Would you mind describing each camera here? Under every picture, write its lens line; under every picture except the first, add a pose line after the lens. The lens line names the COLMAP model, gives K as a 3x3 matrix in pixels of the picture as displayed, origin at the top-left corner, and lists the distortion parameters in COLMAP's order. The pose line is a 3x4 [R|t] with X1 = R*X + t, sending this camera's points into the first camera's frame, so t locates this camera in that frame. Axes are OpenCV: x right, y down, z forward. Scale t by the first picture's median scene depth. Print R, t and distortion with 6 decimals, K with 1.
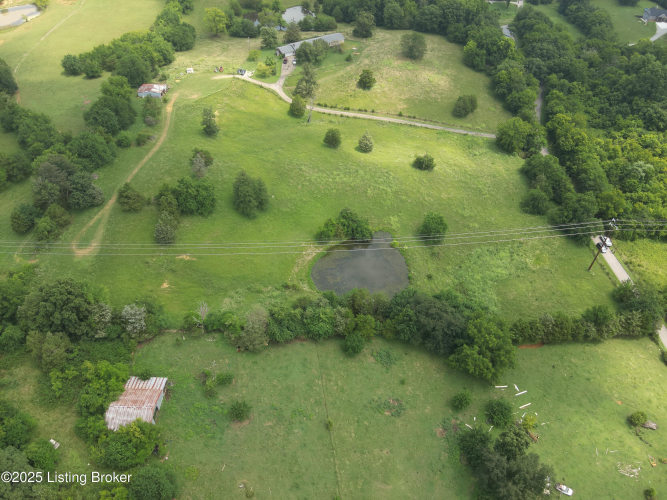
lens RADIAL K [[488.1, 0, 333.5], [0, 488.1, 250.0], [0, 0, 1]] dist [0.069714, -0.160190]
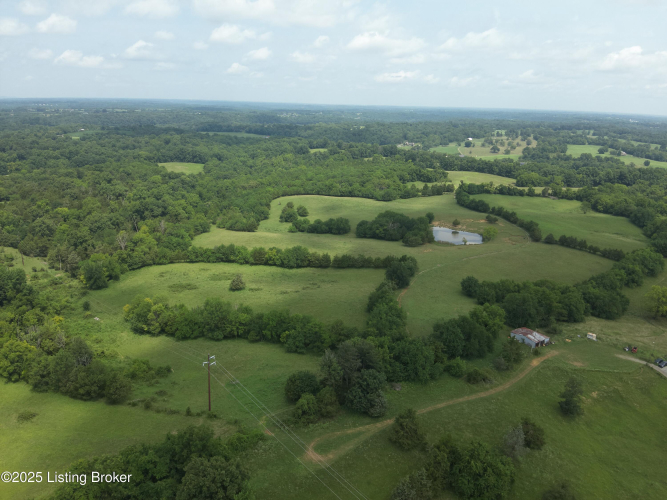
lens RADIAL K [[485.0, 0, 335.9], [0, 485.0, 251.5], [0, 0, 1]] dist [0.126519, -0.249326]
pose [[0.613080, 0.223513, -0.757743, 0.026185], [-0.571187, 0.788027, -0.229694, -0.069940], [0.545782, 0.573634, 0.610791, 0.263839]]
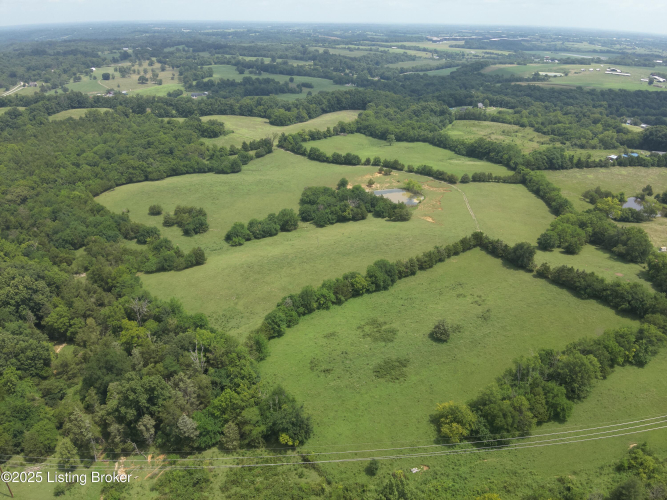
lens RADIAL K [[485.0, 0, 335.9], [0, 485.0, 251.5], [0, 0, 1]] dist [0.126519, -0.249326]
pose [[0.998365, 0.011932, -0.055899, -1.142881], [-0.030454, 0.938634, -0.343569, 0.044510], [0.048369, 0.344709, 0.937462, -0.068100]]
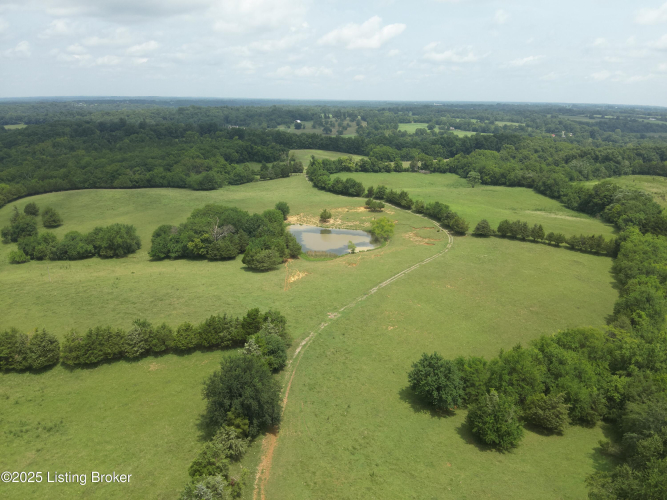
lens RADIAL K [[485.0, 0, 335.9], [0, 485.0, 251.5], [0, 0, 1]] dist [0.126519, -0.249326]
pose [[0.846267, 0.147815, -0.511842, -0.509603], [-0.375311, 0.847279, -0.375845, -0.354502], [0.378118, 0.510166, 0.772501, 0.760100]]
